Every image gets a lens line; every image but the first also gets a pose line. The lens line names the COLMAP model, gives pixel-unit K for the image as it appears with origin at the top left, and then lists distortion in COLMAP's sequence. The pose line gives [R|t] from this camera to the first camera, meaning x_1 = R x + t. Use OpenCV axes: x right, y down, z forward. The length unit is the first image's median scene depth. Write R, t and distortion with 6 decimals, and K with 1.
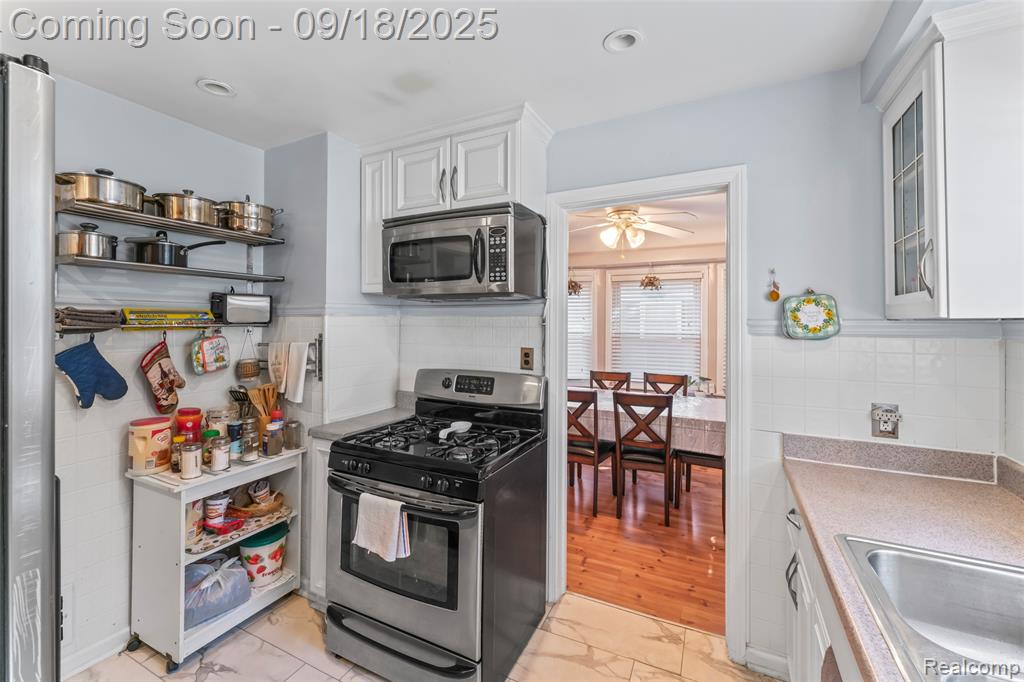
lens RADIAL K [[419.5, 0, 510.0], [0, 419.5, 315.8], [0, 0, 1]] dist [-0.000470, -0.000113]
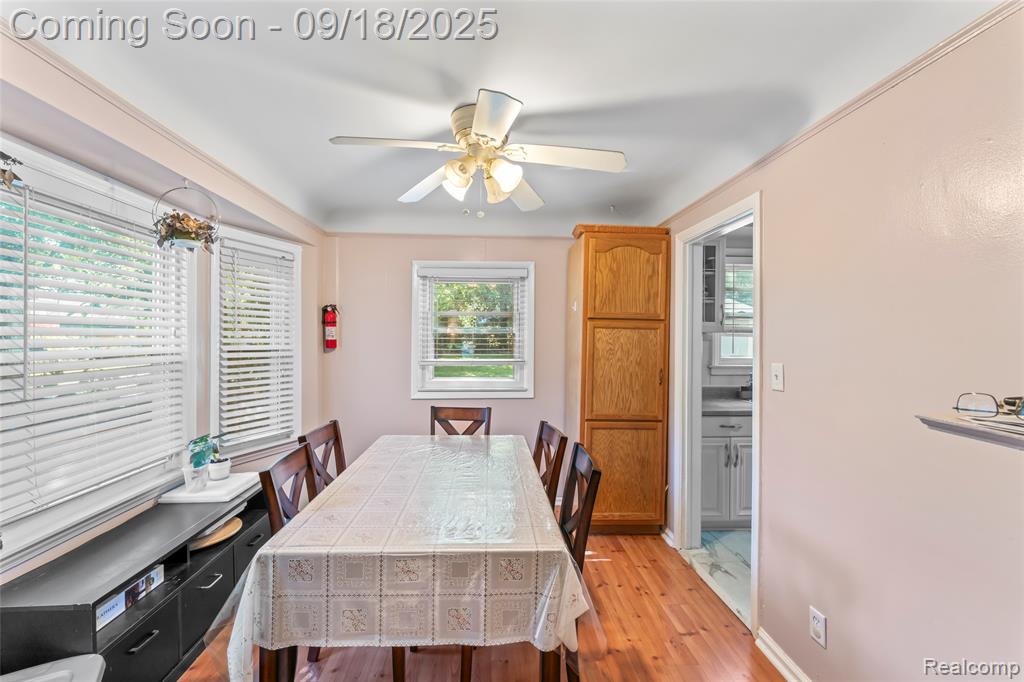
lens RADIAL K [[423.0, 0, 512.0], [0, 423.0, 341.0], [0, 0, 1]] dist [0.000153, -0.000001]
pose [[-0.500882, -0.011591, 0.865438, -0.467219], [-0.016233, 0.999860, 0.003996, 0.046020], [-0.865363, -0.012047, -0.501000, 2.321323]]
